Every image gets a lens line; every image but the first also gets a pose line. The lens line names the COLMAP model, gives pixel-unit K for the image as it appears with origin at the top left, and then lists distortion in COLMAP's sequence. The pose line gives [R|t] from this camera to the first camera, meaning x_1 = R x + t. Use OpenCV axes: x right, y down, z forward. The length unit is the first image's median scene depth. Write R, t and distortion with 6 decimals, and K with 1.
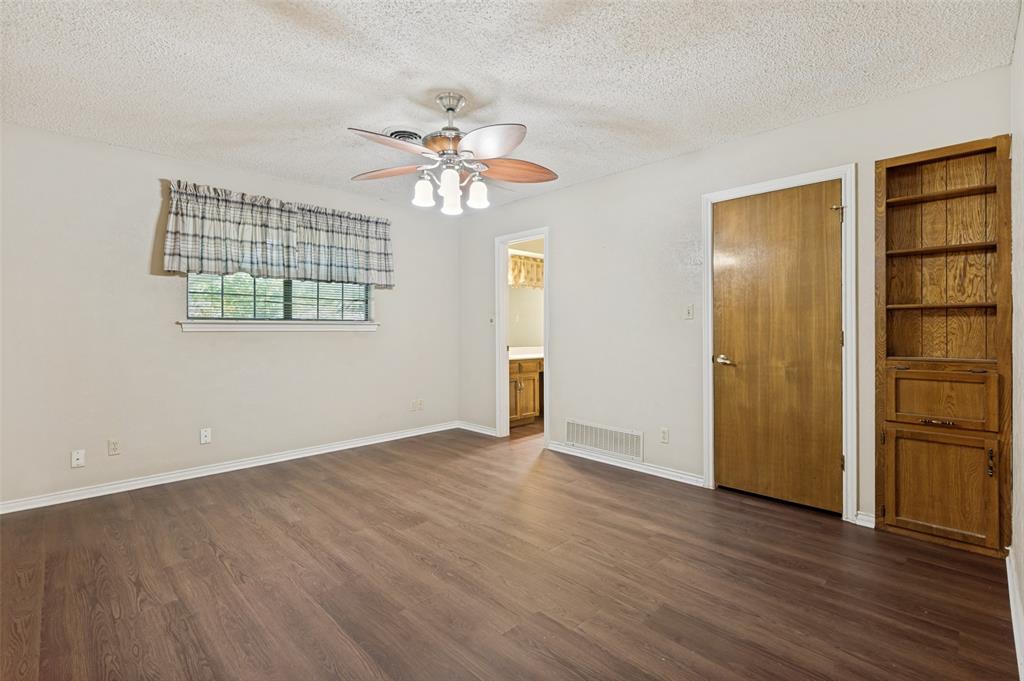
lens RADIAL K [[461.4, 0, 513.5], [0, 461.4, 334.6], [0, 0, 1]] dist [-0.000309, -0.000222]
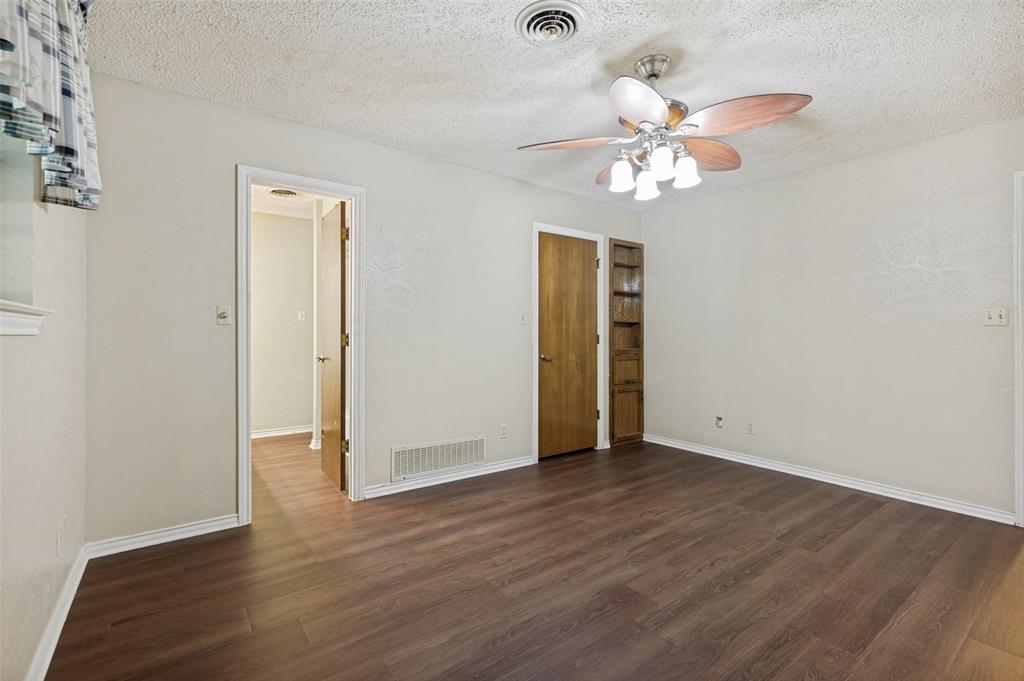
lens RADIAL K [[461.4, 0, 513.5], [0, 461.4, 334.6], [0, 0, 1]] dist [-0.000309, -0.000222]
pose [[0.142297, 0.001796, 0.989822, -0.899870], [0.010714, 0.999937, -0.003355, -0.004541], [-0.989766, 0.011082, 0.142269, 1.002441]]
